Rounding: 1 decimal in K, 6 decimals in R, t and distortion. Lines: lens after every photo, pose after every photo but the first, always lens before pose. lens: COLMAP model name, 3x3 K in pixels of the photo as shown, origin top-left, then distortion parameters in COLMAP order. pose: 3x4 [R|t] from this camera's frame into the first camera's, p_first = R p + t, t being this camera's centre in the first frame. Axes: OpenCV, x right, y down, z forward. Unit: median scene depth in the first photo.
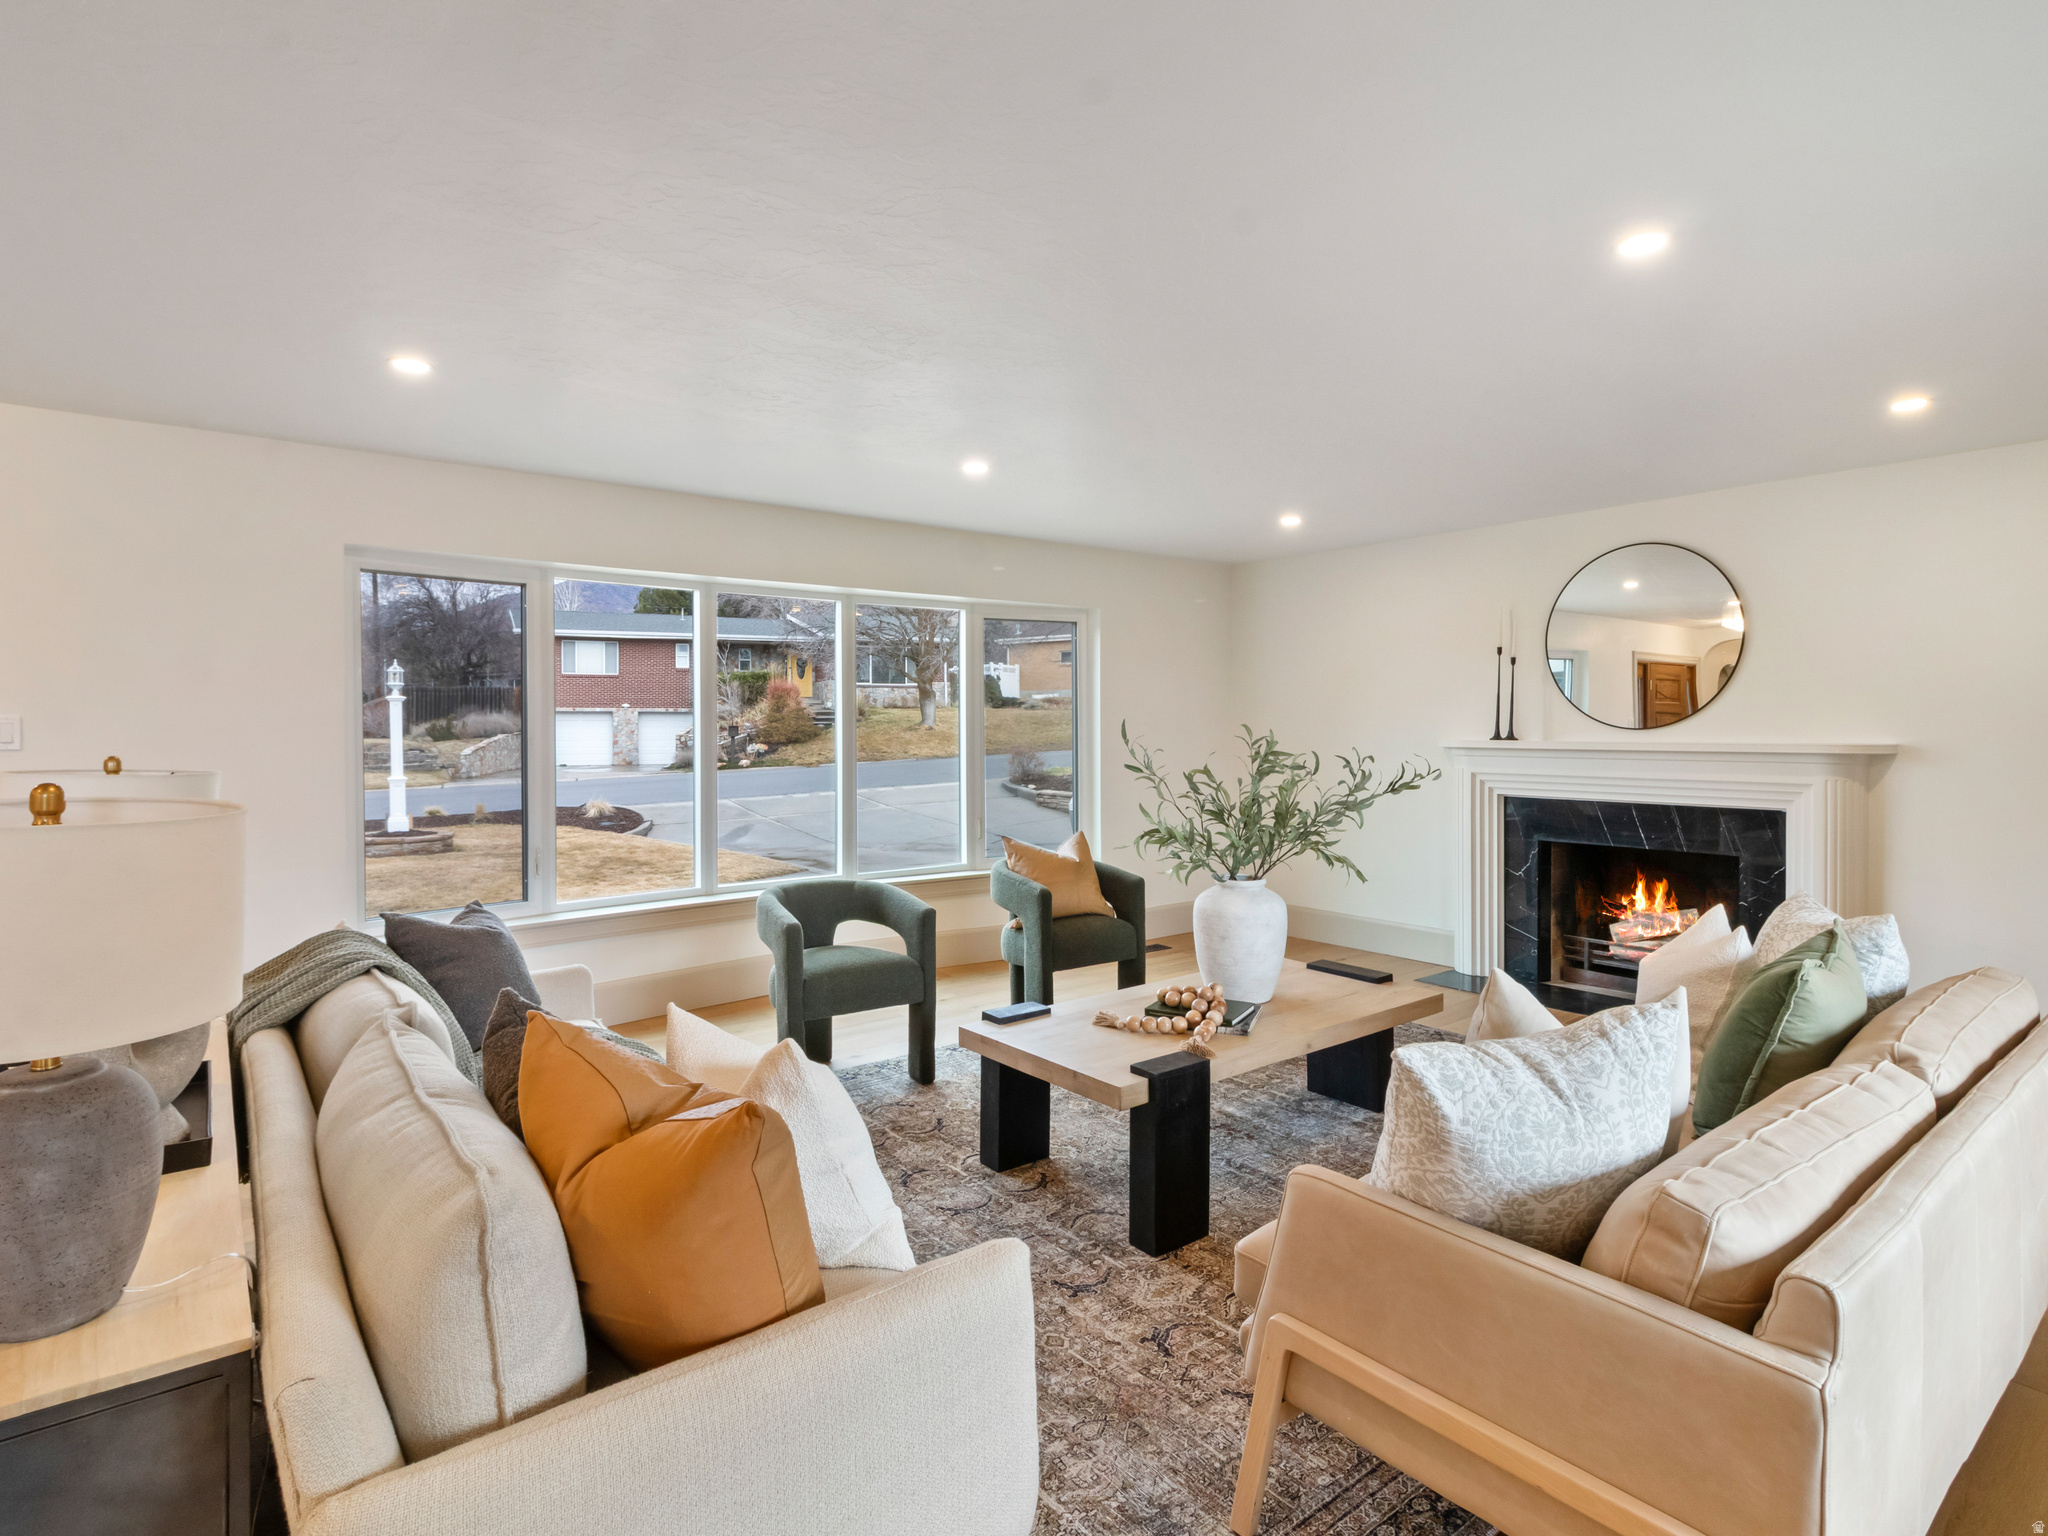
lens RADIAL K [[1071.8, 0, 1020.4], [0, 1071.8, 749.0], [0, 0, 1]] dist [0.001529, 0.000921]
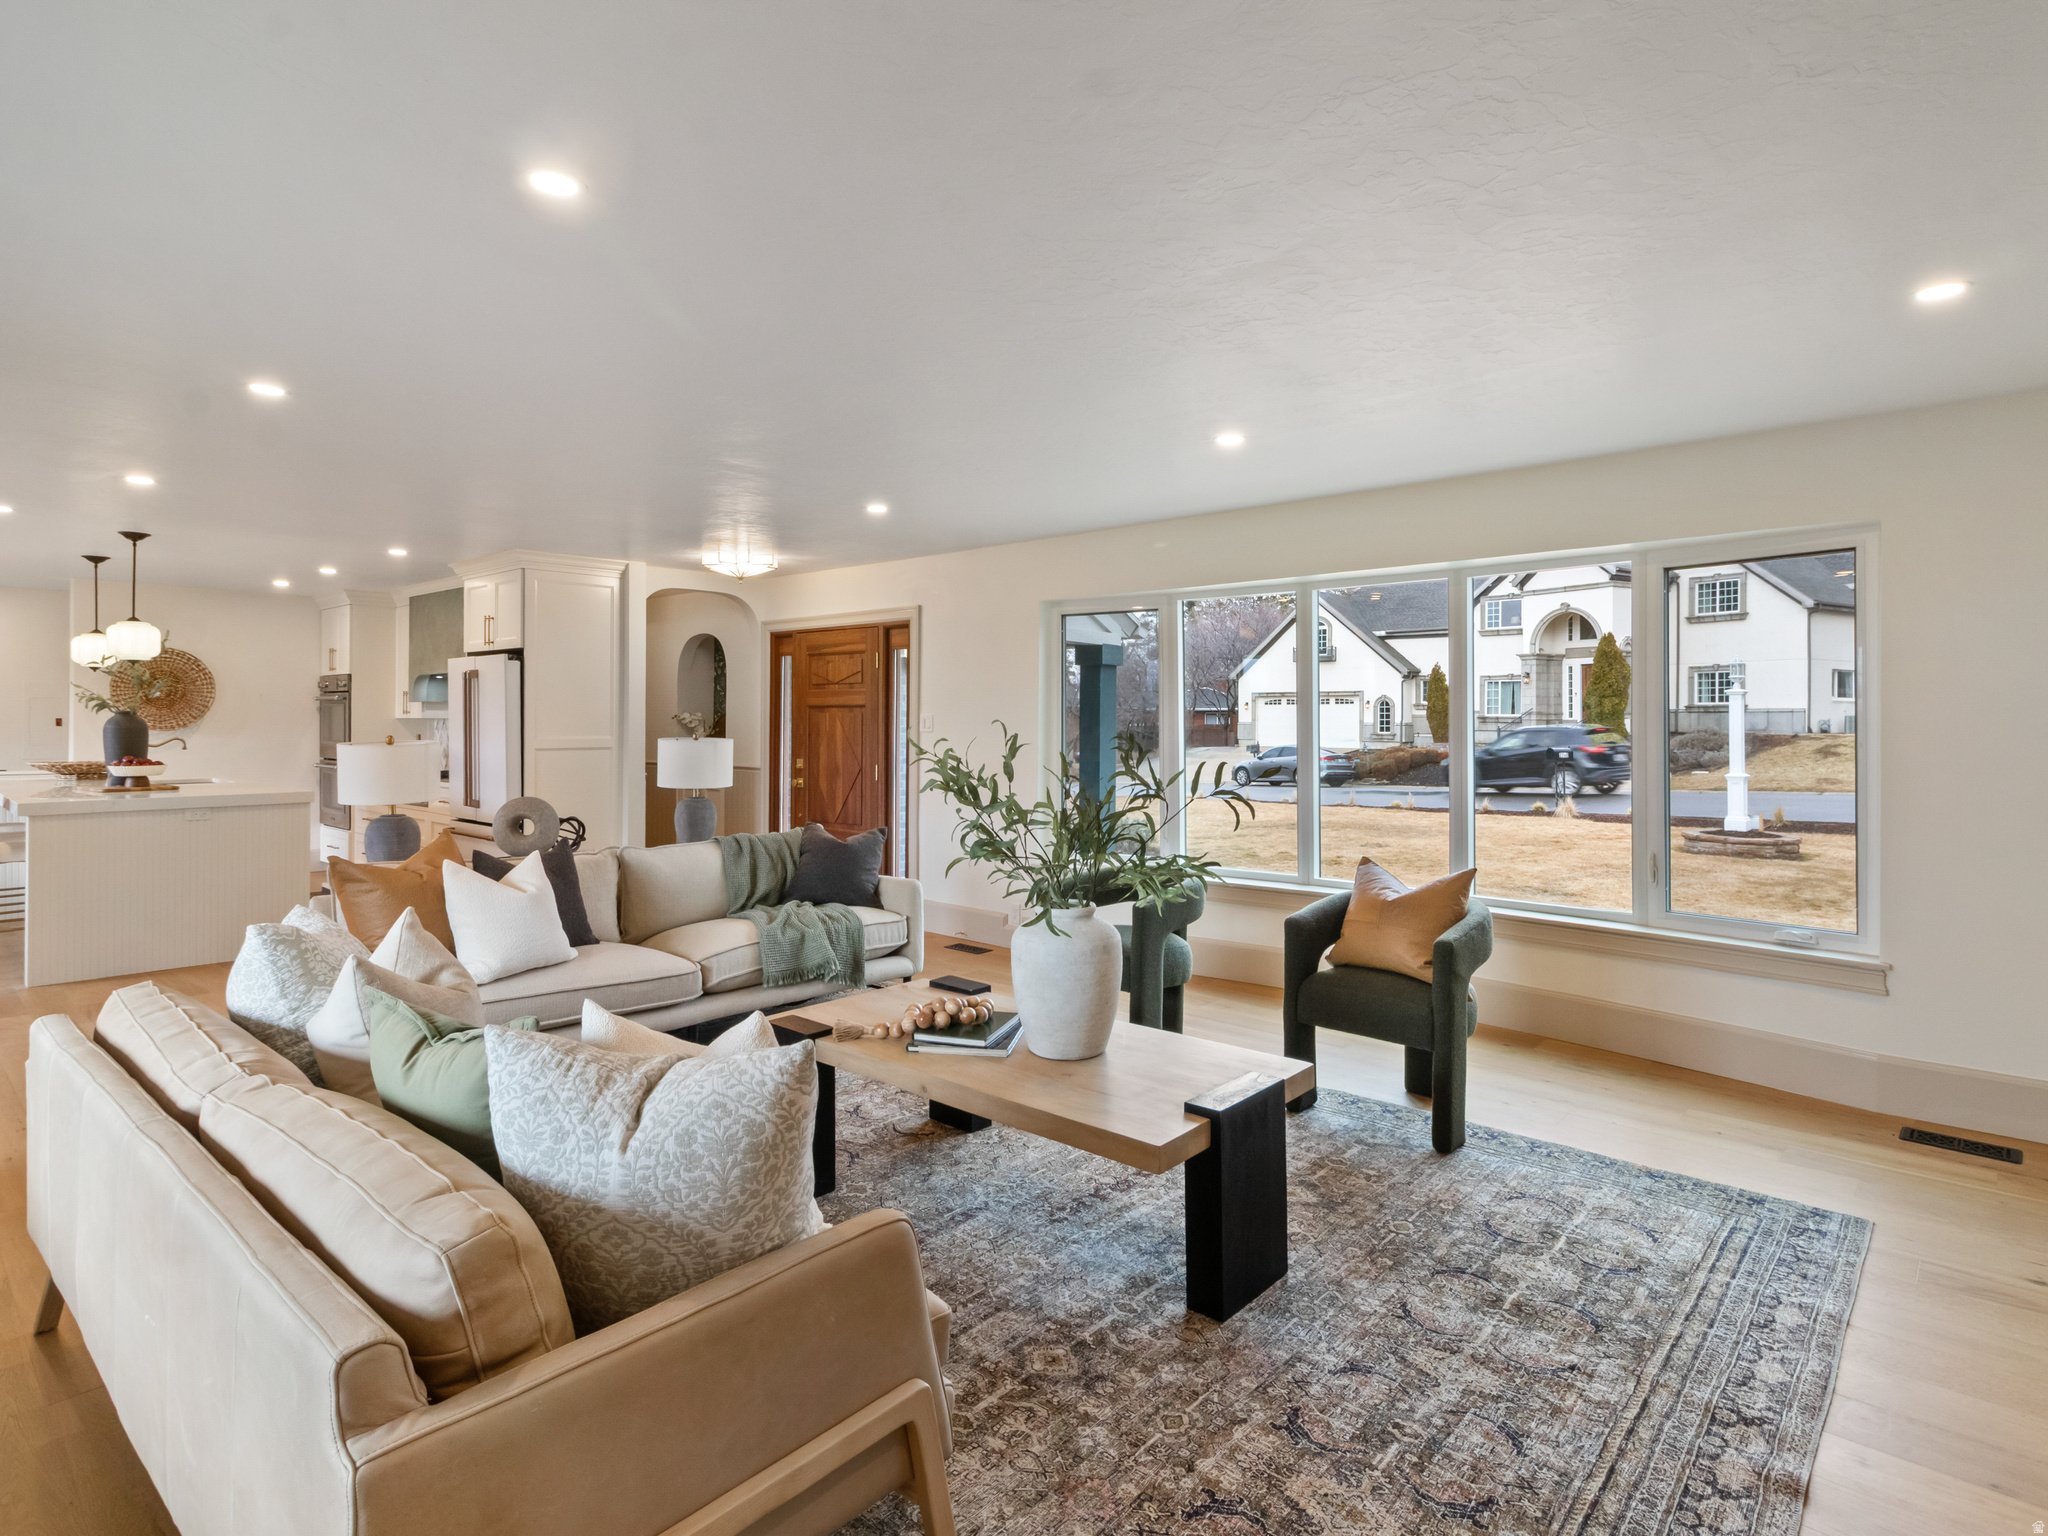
lens RADIAL K [[1071.8, 0, 1027.6], [0, 1071.8, 697.8], [0, 0, 1]] dist [0.001529, 0.000921]
pose [[0.184482, -0.018977, -0.982653, 0.726137], [-0.023686, 0.999437, -0.023748, -0.012059], [0.982550, 0.027656, 0.183929, 0.580428]]
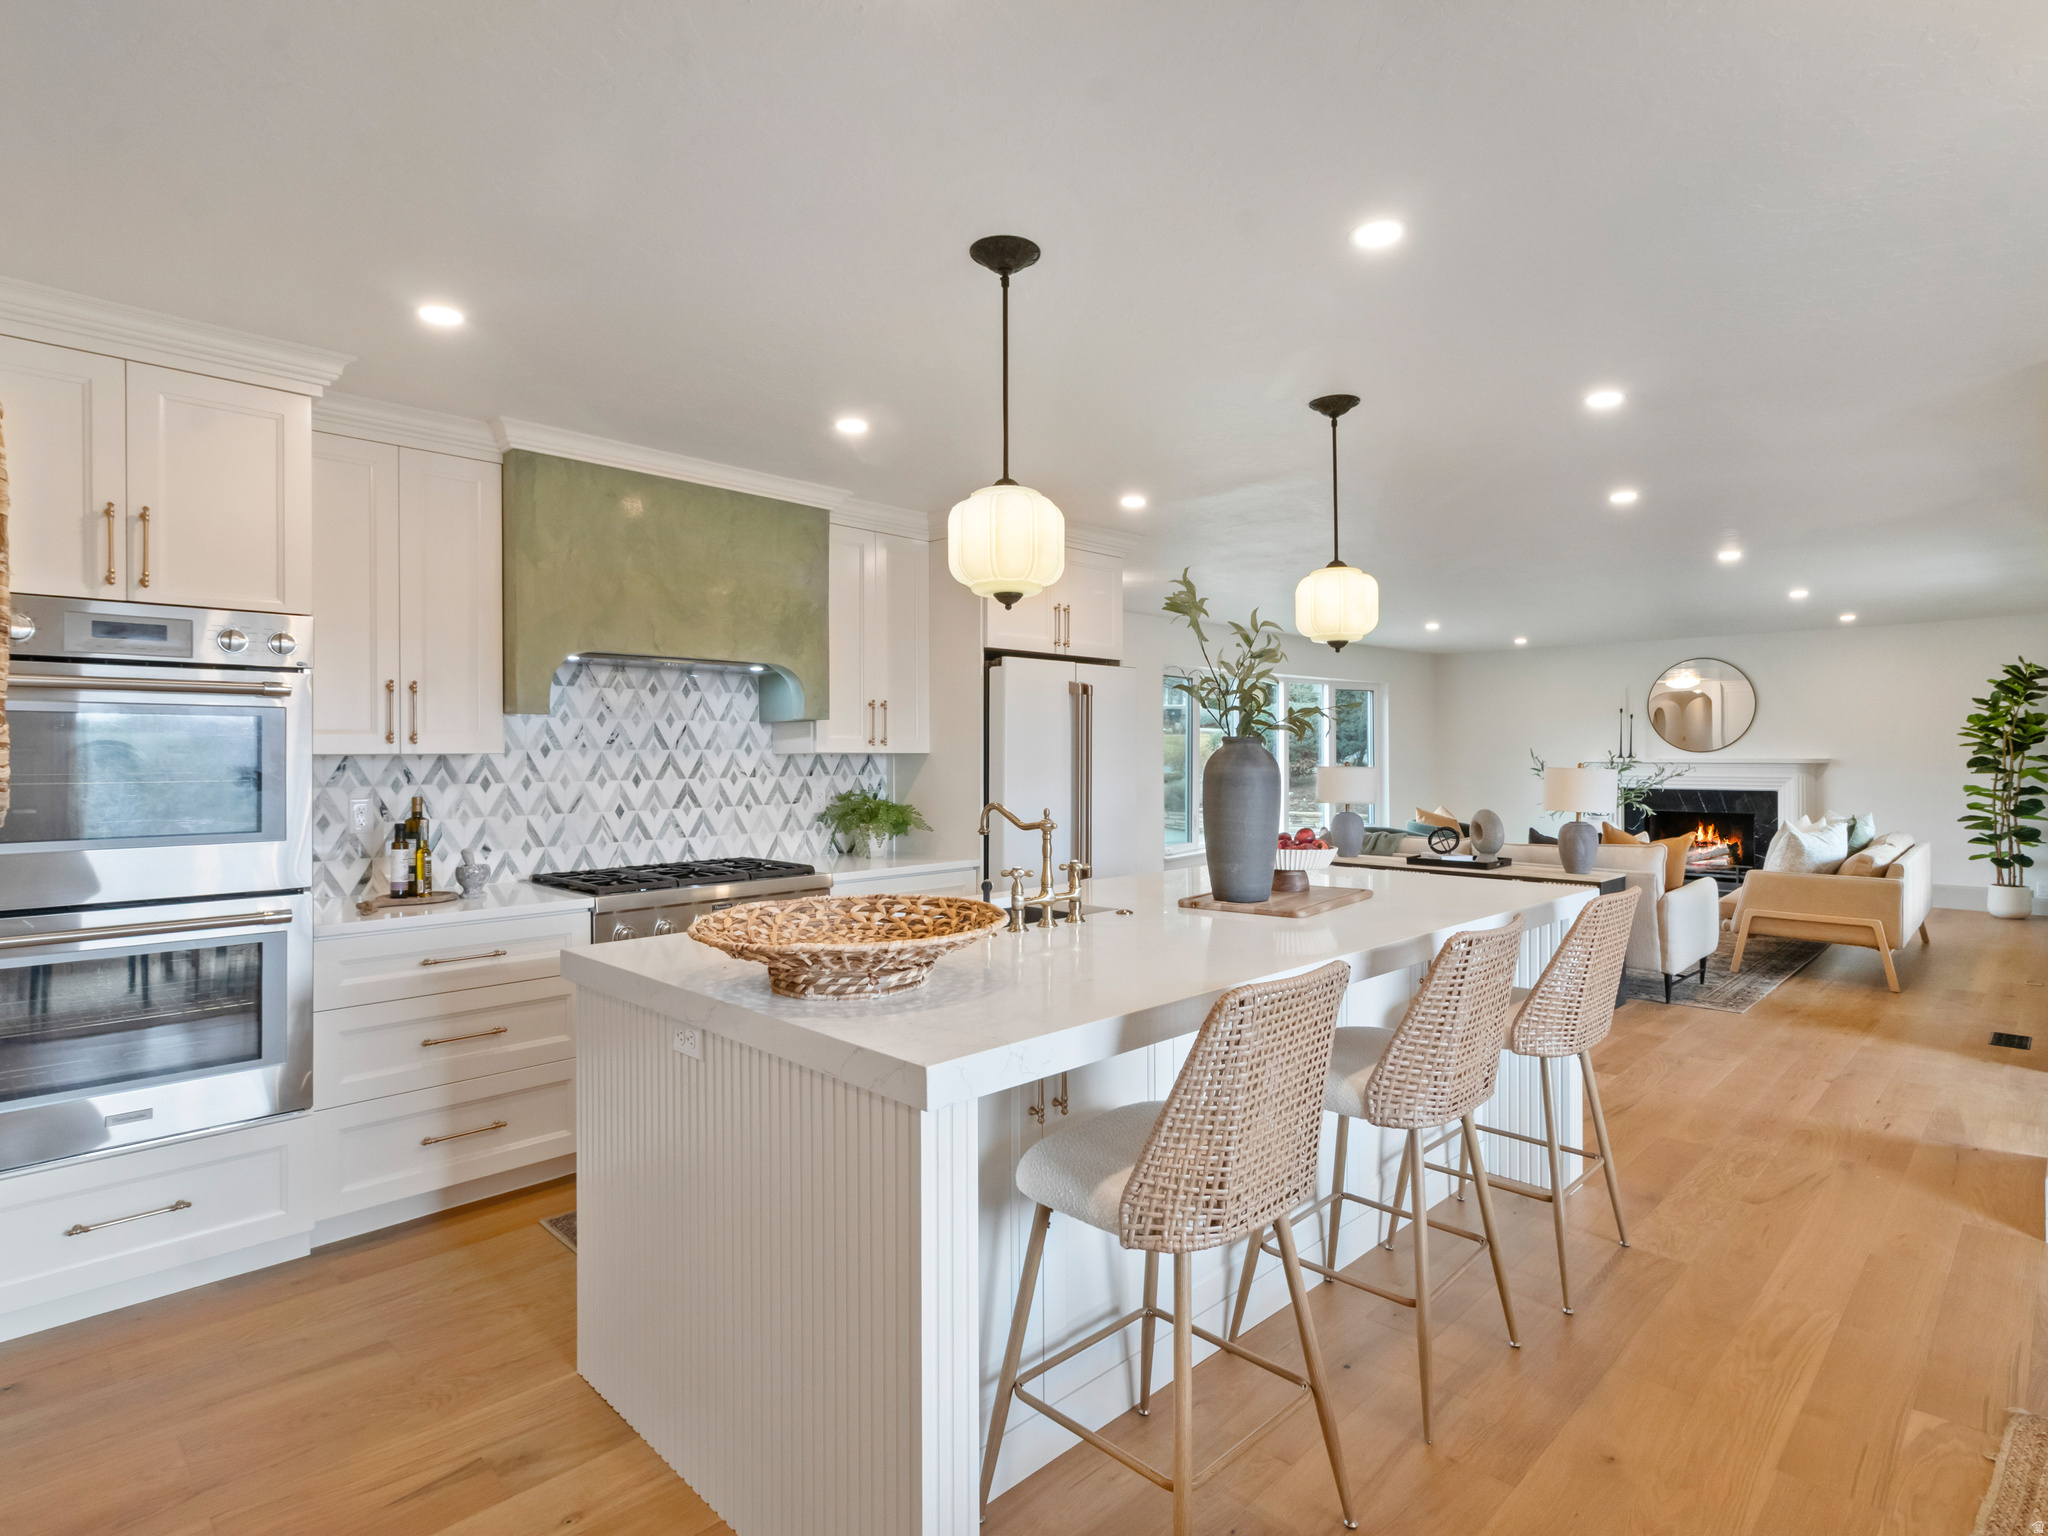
lens RADIAL K [[1071.8, 0, 1017.8], [0, 1071.8, 761.3], [0, 0, 1]] dist [0.001529, 0.000921]
pose [[0.989375, 0.000739, 0.145383, -1.012470], [0.000369, 0.999971, -0.007595, 0.015988], [-0.145384, 0.007568, 0.989346, -0.837443]]
